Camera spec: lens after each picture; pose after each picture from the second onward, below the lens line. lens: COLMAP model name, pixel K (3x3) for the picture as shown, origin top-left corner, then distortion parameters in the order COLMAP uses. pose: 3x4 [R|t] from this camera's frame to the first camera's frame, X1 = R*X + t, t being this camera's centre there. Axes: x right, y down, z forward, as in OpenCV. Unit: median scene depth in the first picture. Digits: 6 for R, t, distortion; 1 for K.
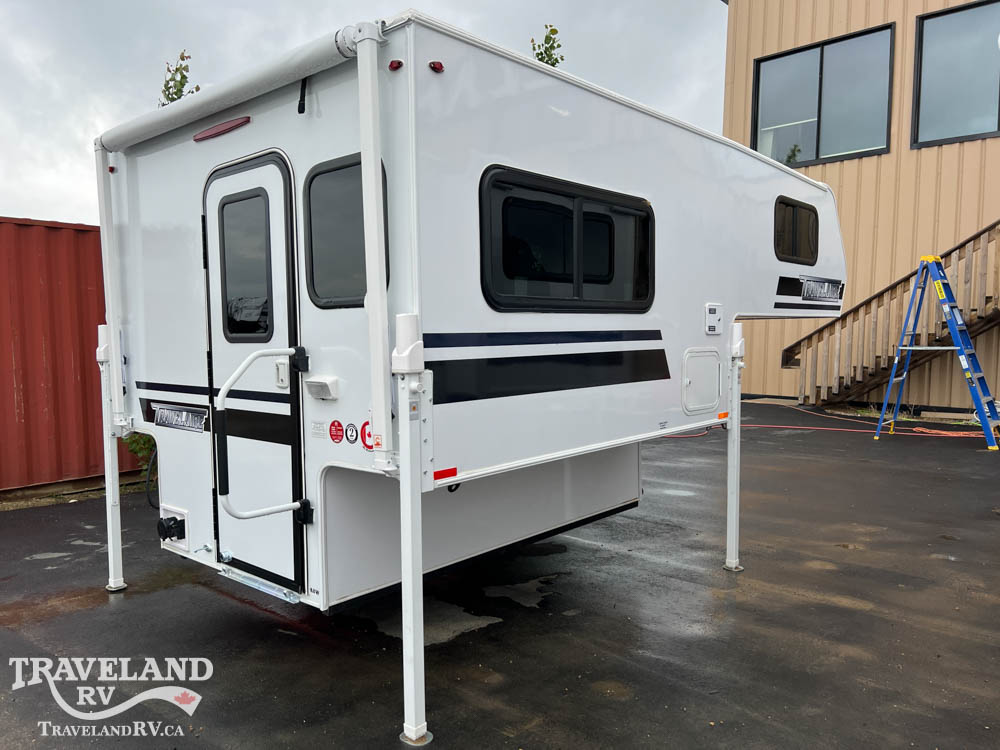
lens RADIAL K [[751.1, 0, 489.9], [0, 751.1, 373.6], [0, 0, 1]] dist [0.102193, -0.110348]
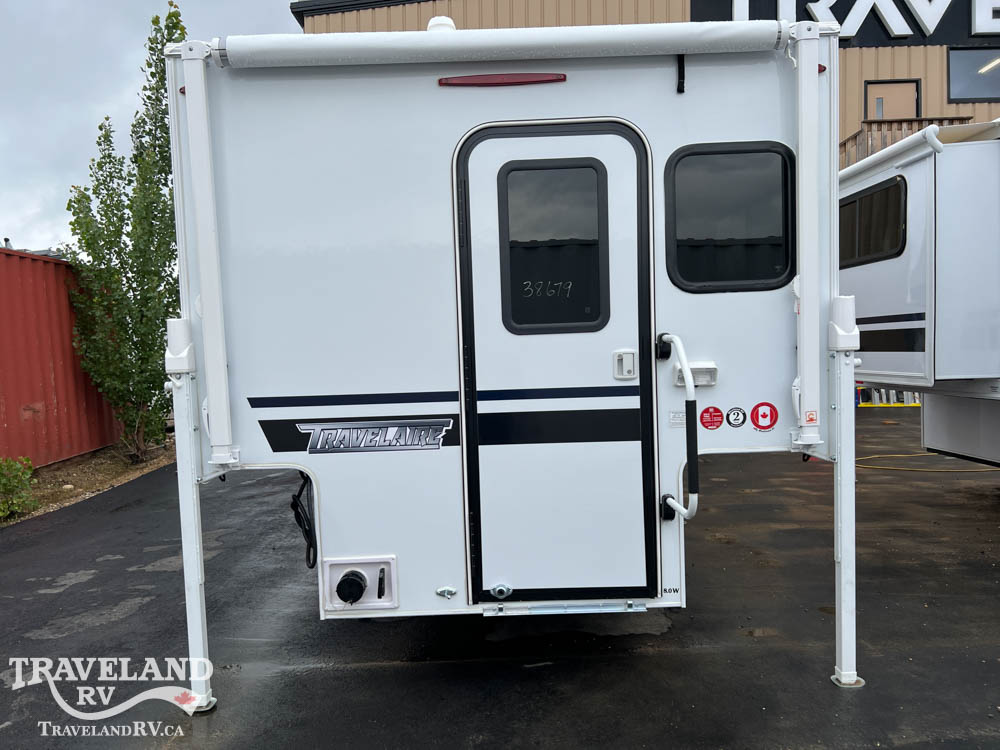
lens RADIAL K [[751.1, 0, 489.9], [0, 751.1, 373.6], [0, 0, 1]] dist [0.102193, -0.110348]
pose [[0.738945, -0.044276, 0.672310, -1.015392], [0.060931, 0.998141, -0.001235, 0.002319], [-0.671005, 0.041877, 0.740269, 0.431459]]
